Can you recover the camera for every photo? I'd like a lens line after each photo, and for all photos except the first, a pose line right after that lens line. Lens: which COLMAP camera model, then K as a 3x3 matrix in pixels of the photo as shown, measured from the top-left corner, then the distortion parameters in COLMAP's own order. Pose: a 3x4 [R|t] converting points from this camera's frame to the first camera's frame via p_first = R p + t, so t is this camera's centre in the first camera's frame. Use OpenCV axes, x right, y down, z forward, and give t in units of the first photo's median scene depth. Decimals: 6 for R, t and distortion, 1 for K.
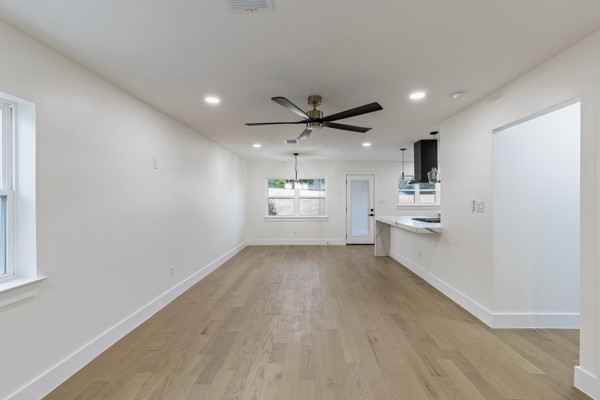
lens RADIAL K [[267.7, 0, 306.5], [0, 267.7, 201.5], [0, 0, 1]] dist [-0.000510, -0.002434]
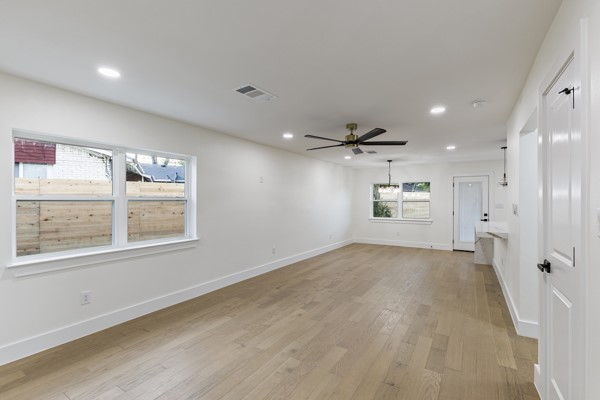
lens RADIAL K [[267.7, 0, 305.1], [0, 267.7, 201.0], [0, 0, 1]] dist [-0.000510, -0.002434]
pose [[0.857707, 0.002287, -0.514134, 0.359573], [-0.009087, 0.999901, -0.010711, 0.001635], [0.514059, 0.013859, 0.857643, -0.167362]]
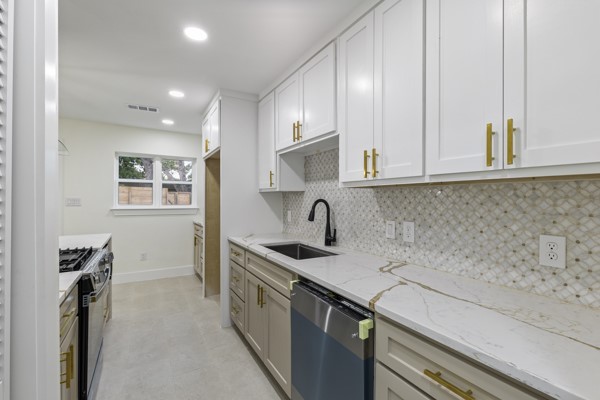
lens RADIAL K [[267.7, 0, 305.4], [0, 267.7, 199.7], [0, 0, 1]] dist [-0.000510, -0.002434]
pose [[0.847762, 0.005378, 0.530350, 0.740804], [-0.006242, 0.999981, -0.000162, -0.011208], [-0.530341, -0.003173, 0.847779, 0.684365]]
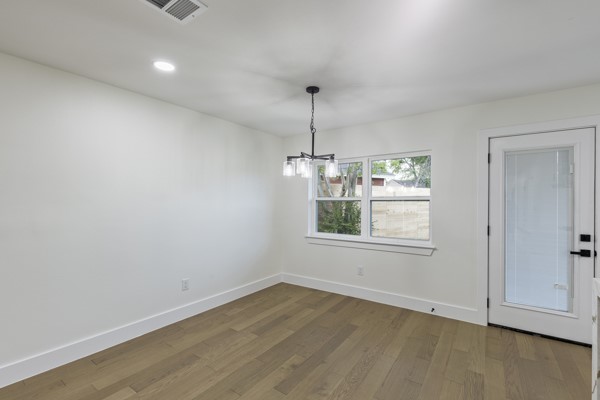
lens RADIAL K [[267.7, 0, 305.0], [0, 267.7, 201.4], [0, 0, 1]] dist [-0.000510, -0.002434]
pose [[0.830994, 0.003532, -0.556271, 0.277199], [-0.009990, 0.999913, -0.008575, -0.011036], [0.556192, 0.012682, 0.830957, 1.057664]]
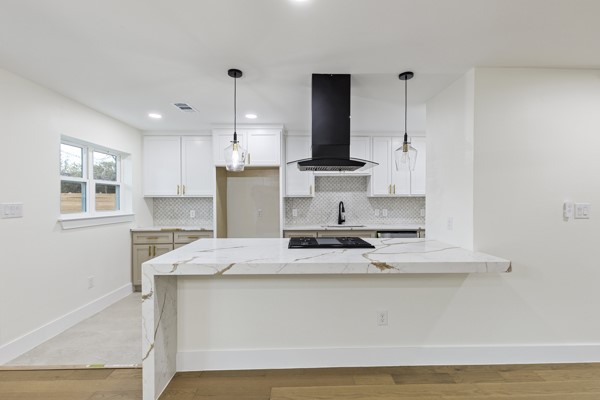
lens RADIAL K [[267.7, 0, 306.9], [0, 267.7, 202.8], [0, 0, 1]] dist [-0.000510, -0.002434]
pose [[-0.038802, -0.002881, 0.999243, -0.045434], [0.008861, 0.999956, 0.003227, -0.011448], [-0.999208, 0.008979, -0.038775, 1.319121]]
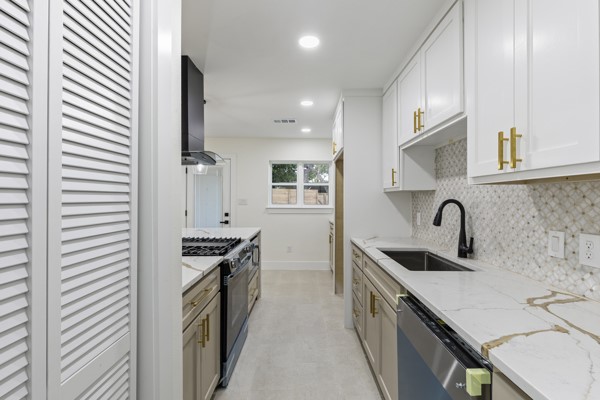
lens RADIAL K [[267.7, 0, 305.1], [0, 267.7, 199.3], [0, 0, 1]] dist [-0.000510, -0.002434]
pose [[0.999723, 0.006793, 0.022512, 0.804426], [-0.006800, 0.999977, 0.000255, -0.011343], [-0.022510, -0.000408, 0.999747, 0.691807]]
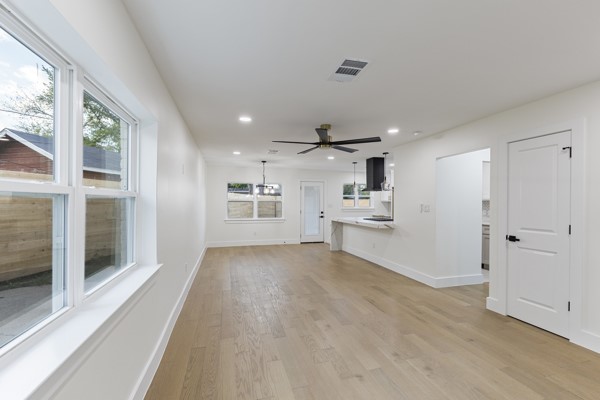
lens RADIAL K [[267.7, 0, 306.1], [0, 267.7, 205.8], [0, 0, 1]] dist [-0.000510, -0.002434]
pose [[0.954799, 0.004397, 0.297221, -0.319023], [-0.004583, 0.999989, -0.000072, 0.005802], [-0.297218, -0.001294, 0.954809, -0.162727]]
